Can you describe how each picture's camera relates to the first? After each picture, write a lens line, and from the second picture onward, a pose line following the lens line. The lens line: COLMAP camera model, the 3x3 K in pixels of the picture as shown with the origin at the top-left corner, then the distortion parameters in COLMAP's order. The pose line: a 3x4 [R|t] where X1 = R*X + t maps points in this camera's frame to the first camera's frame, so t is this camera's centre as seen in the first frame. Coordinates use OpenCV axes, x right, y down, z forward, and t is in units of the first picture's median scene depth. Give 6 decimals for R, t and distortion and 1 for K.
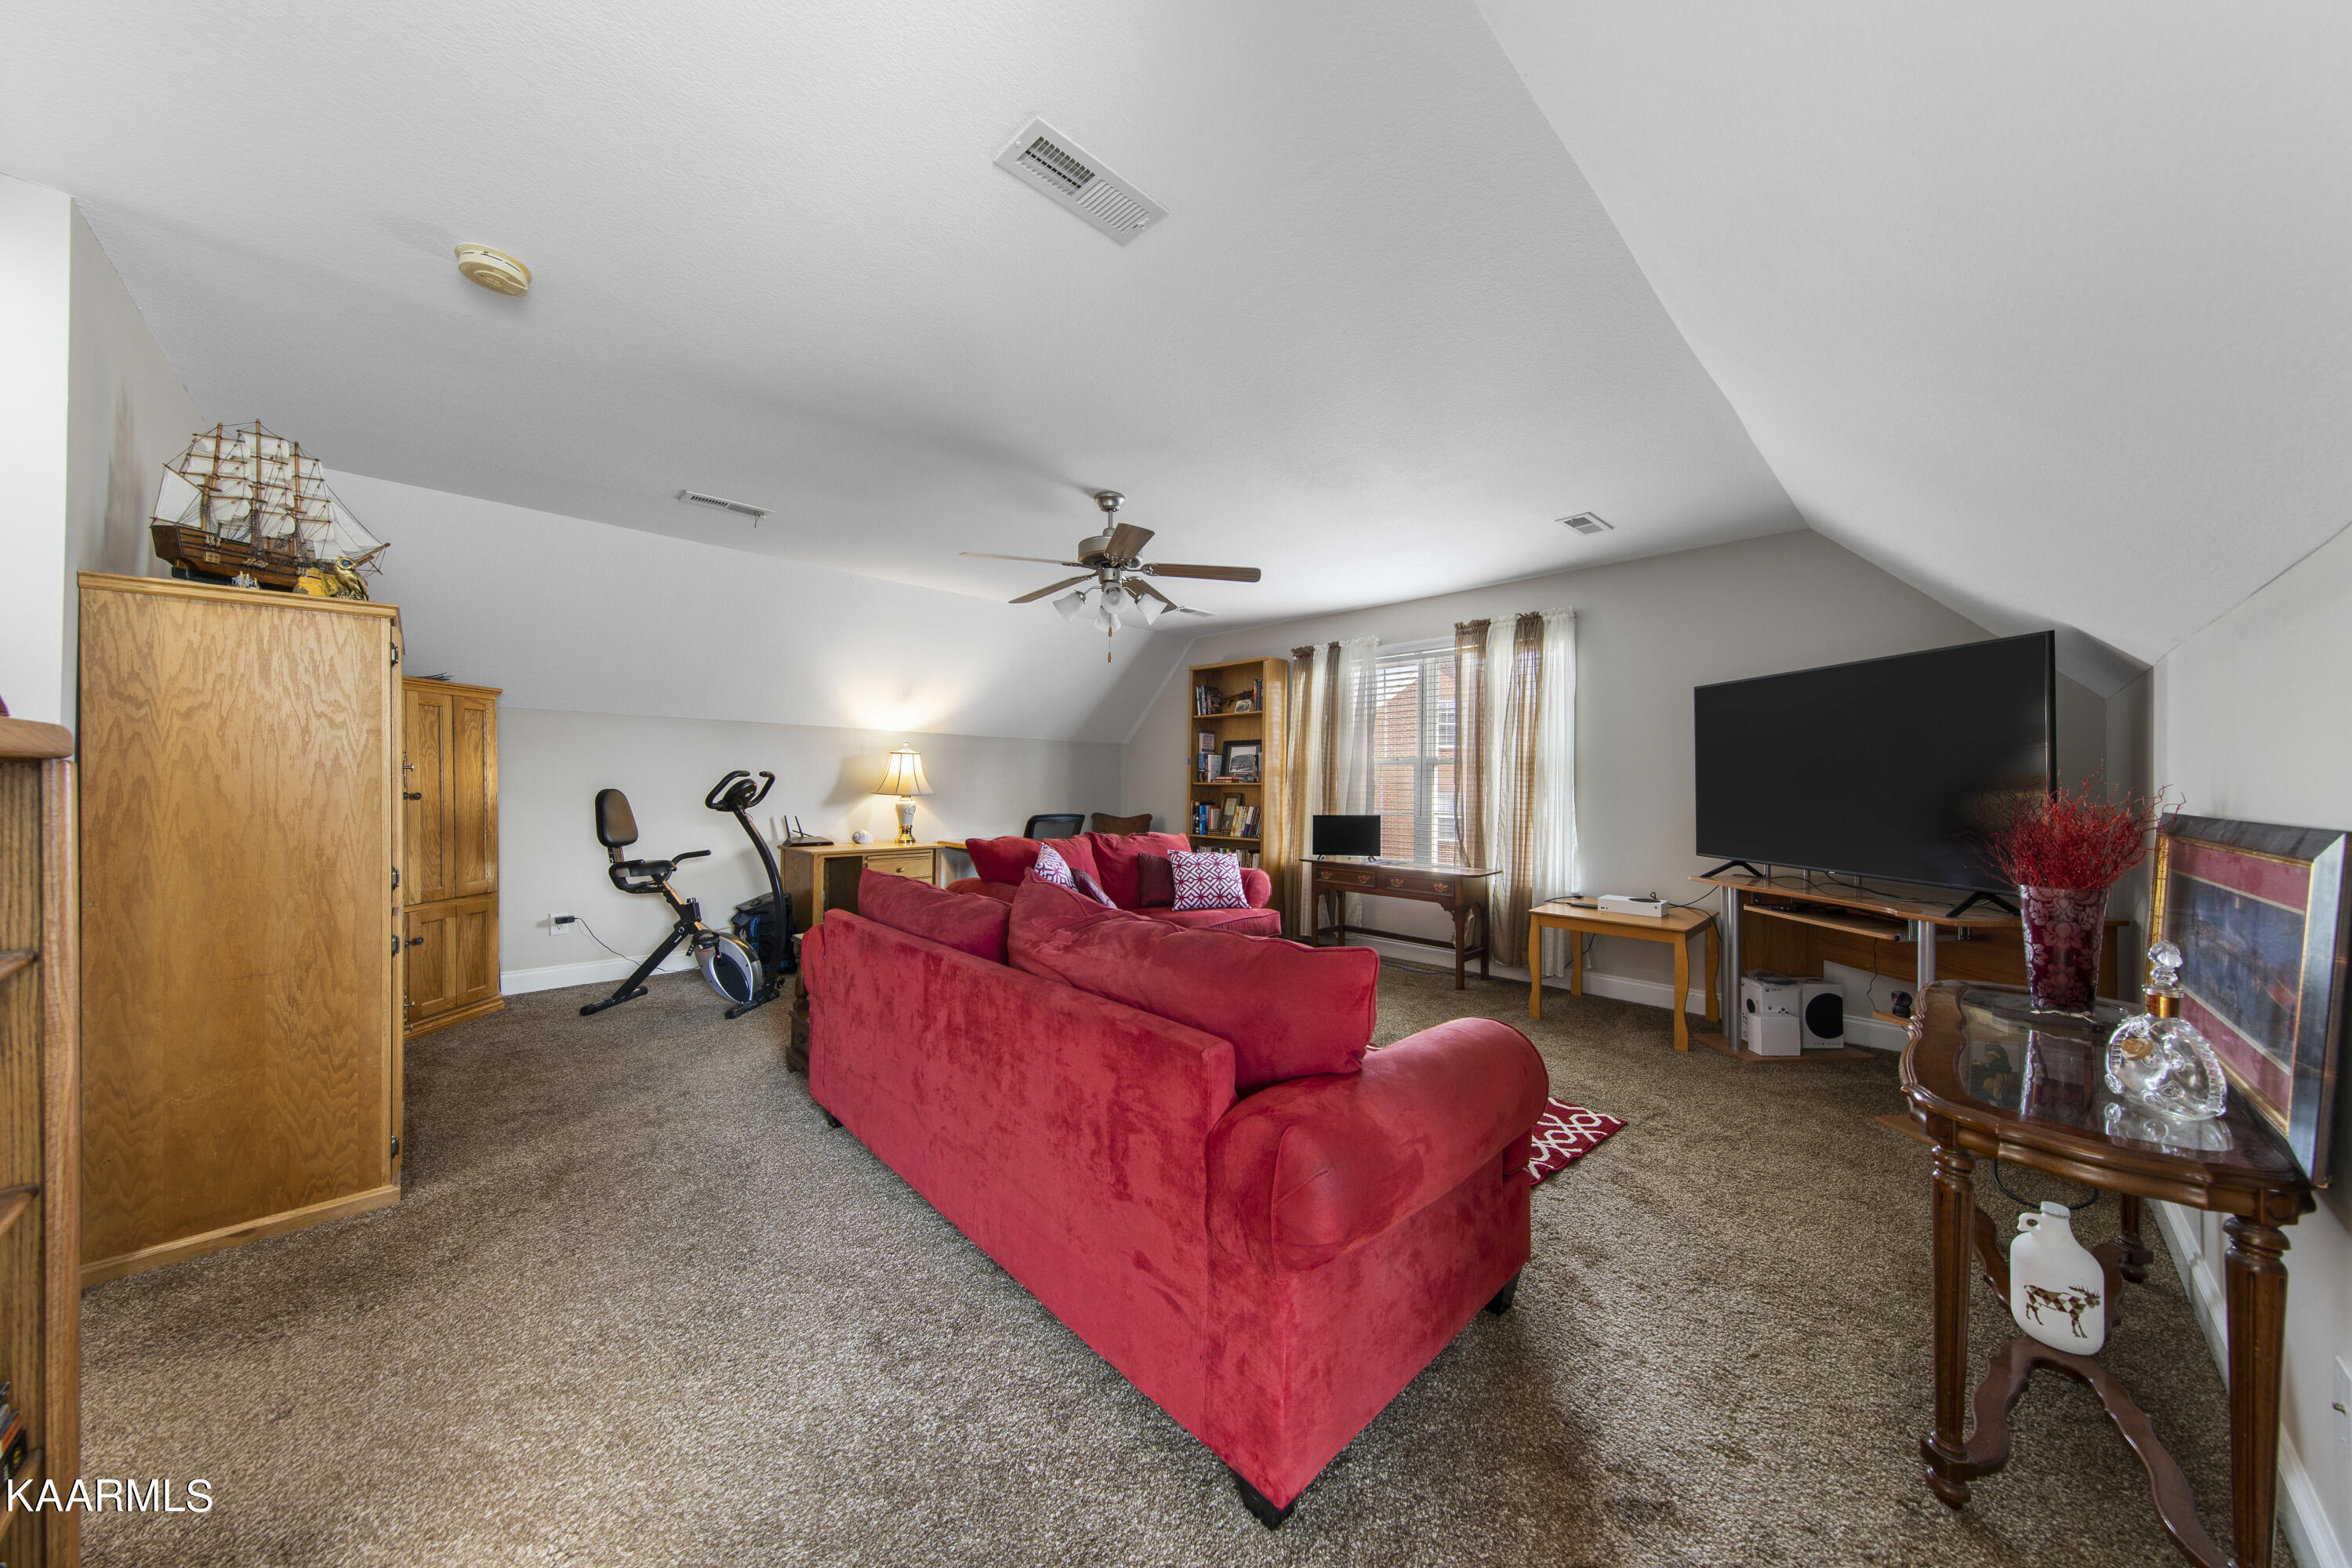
lens RADIAL K [[764.7, 0, 1174.3], [0, 764.7, 781.4], [0, 0, 1]] dist [-0.001037, -0.000289]
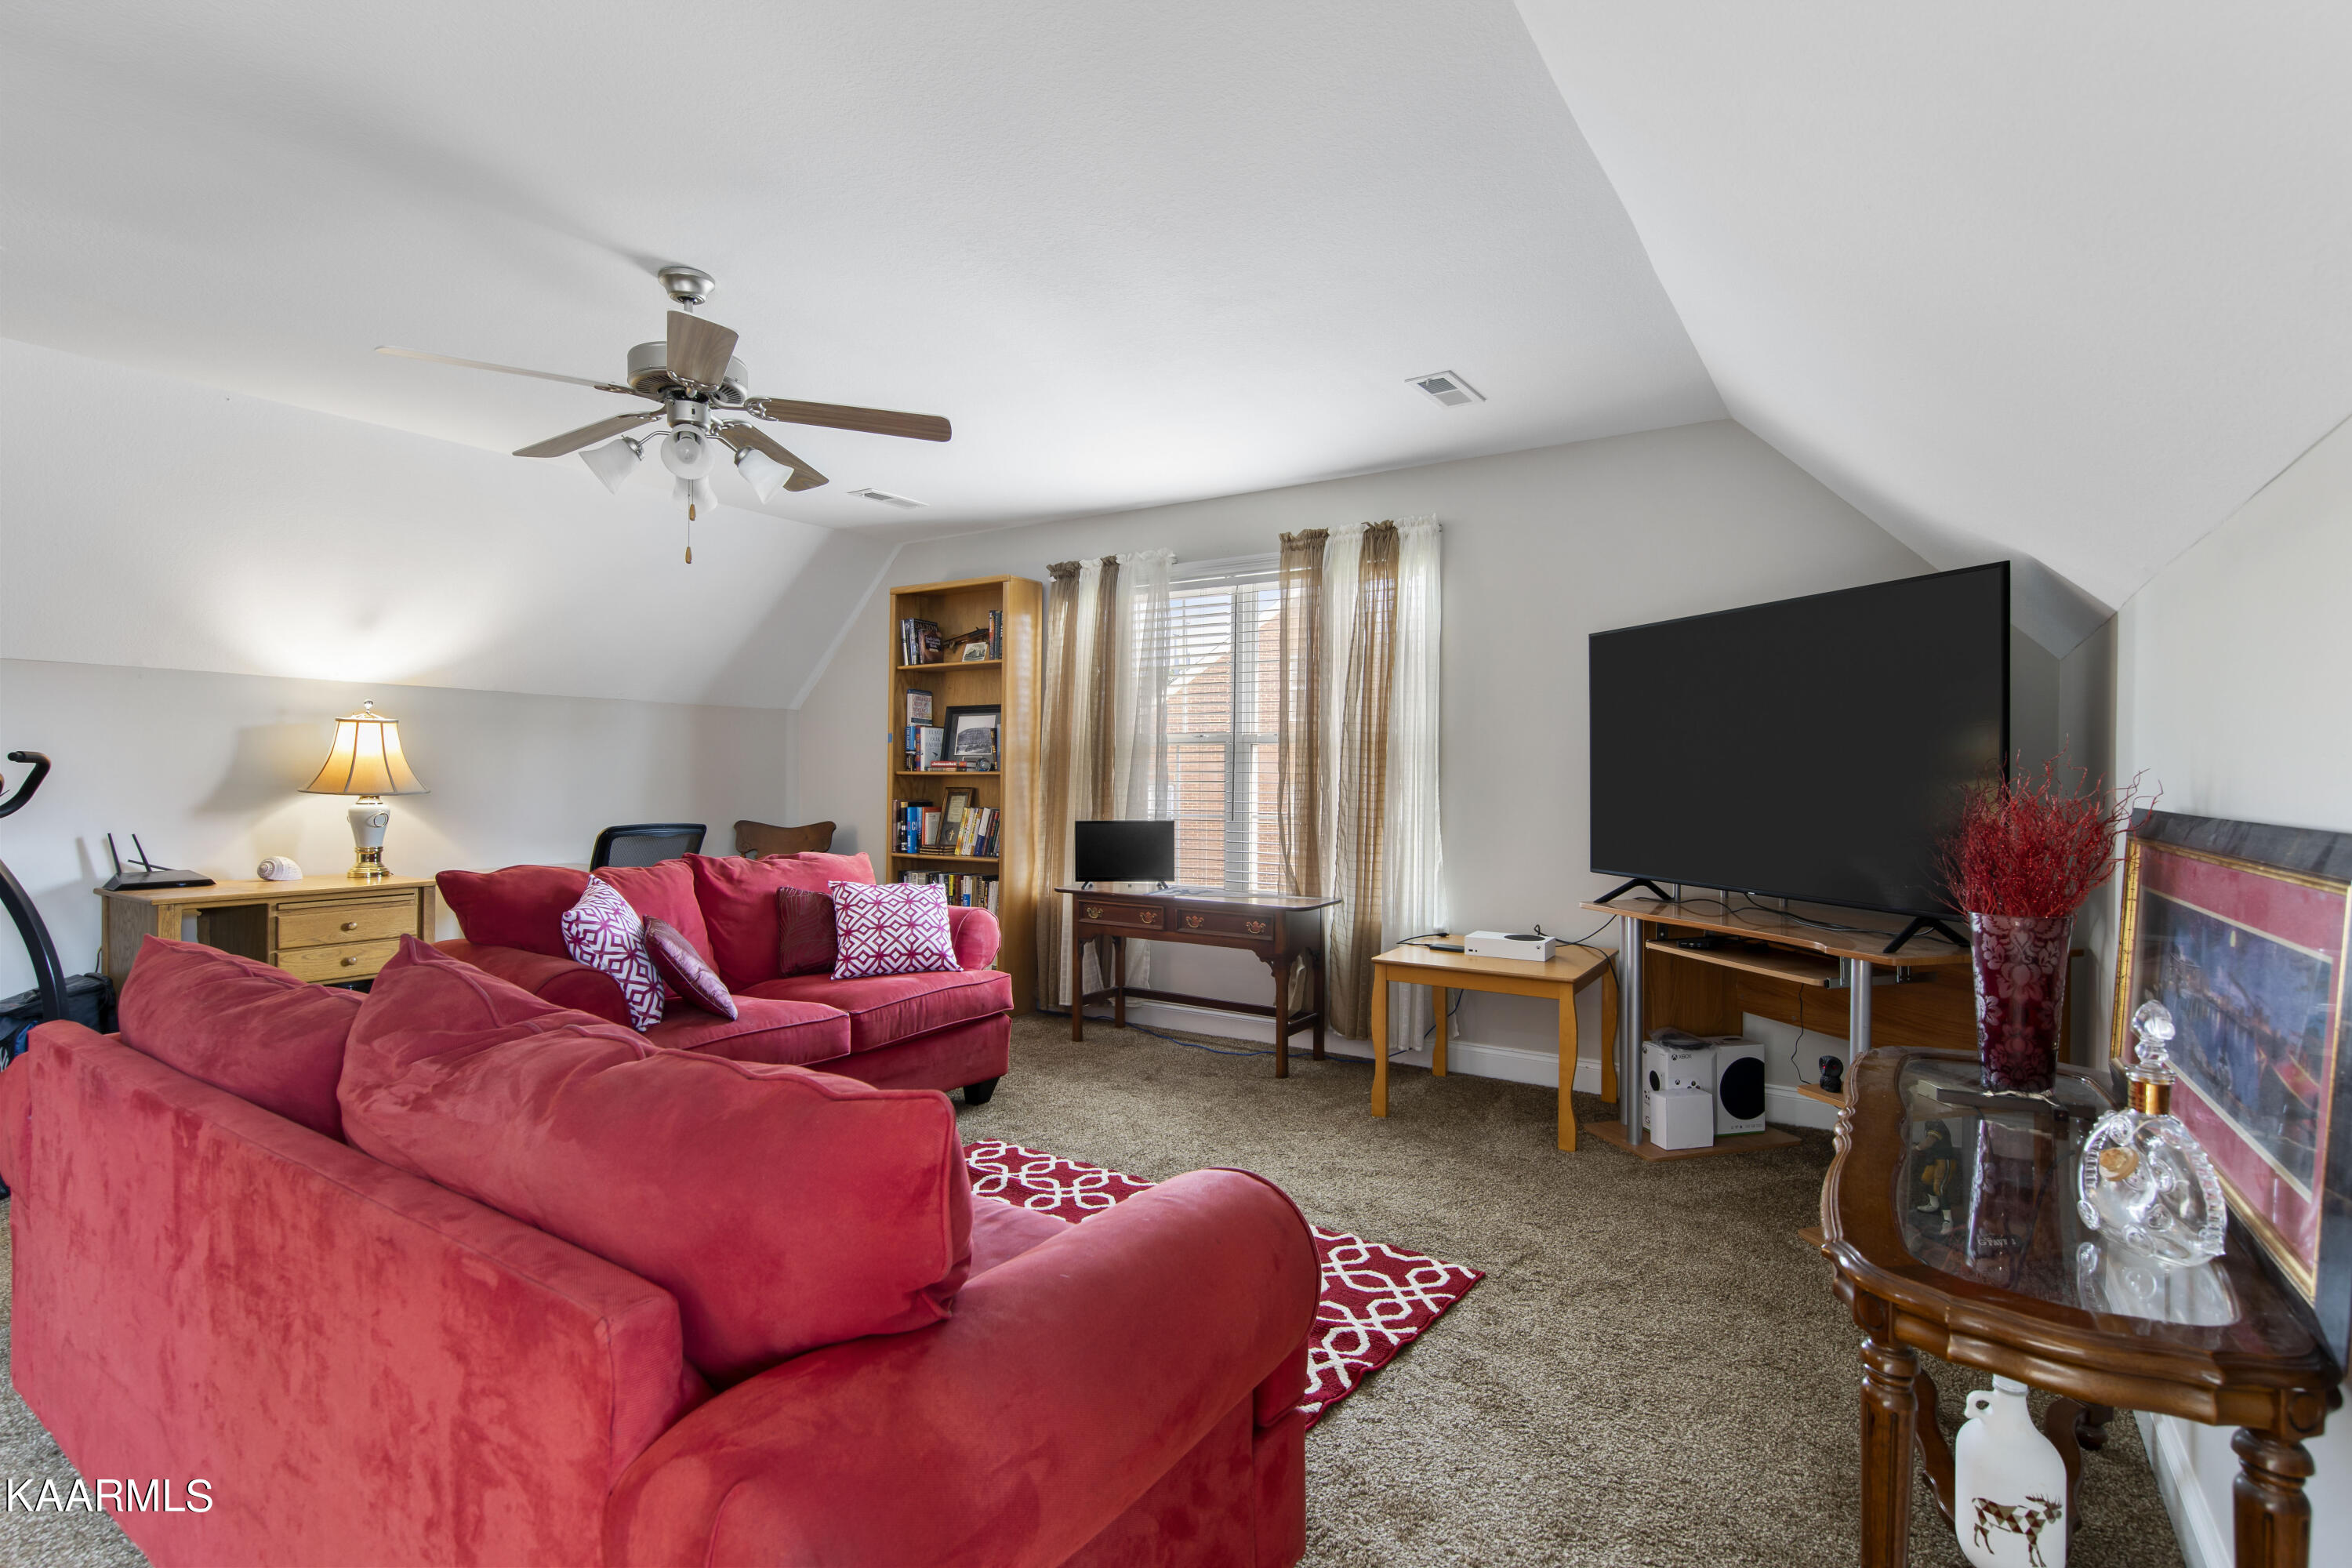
lens RADIAL K [[1125.1, 0, 1174.6], [0, 1125.1, 793.5], [0, 0, 1]] dist [-0.000568, -0.000299]
pose [[0.974182, -0.006274, 0.225678, 0.110898], [0.001582, 0.999779, 0.020968, 0.001748], [-0.225759, -0.020070, 0.973976, 0.110267]]
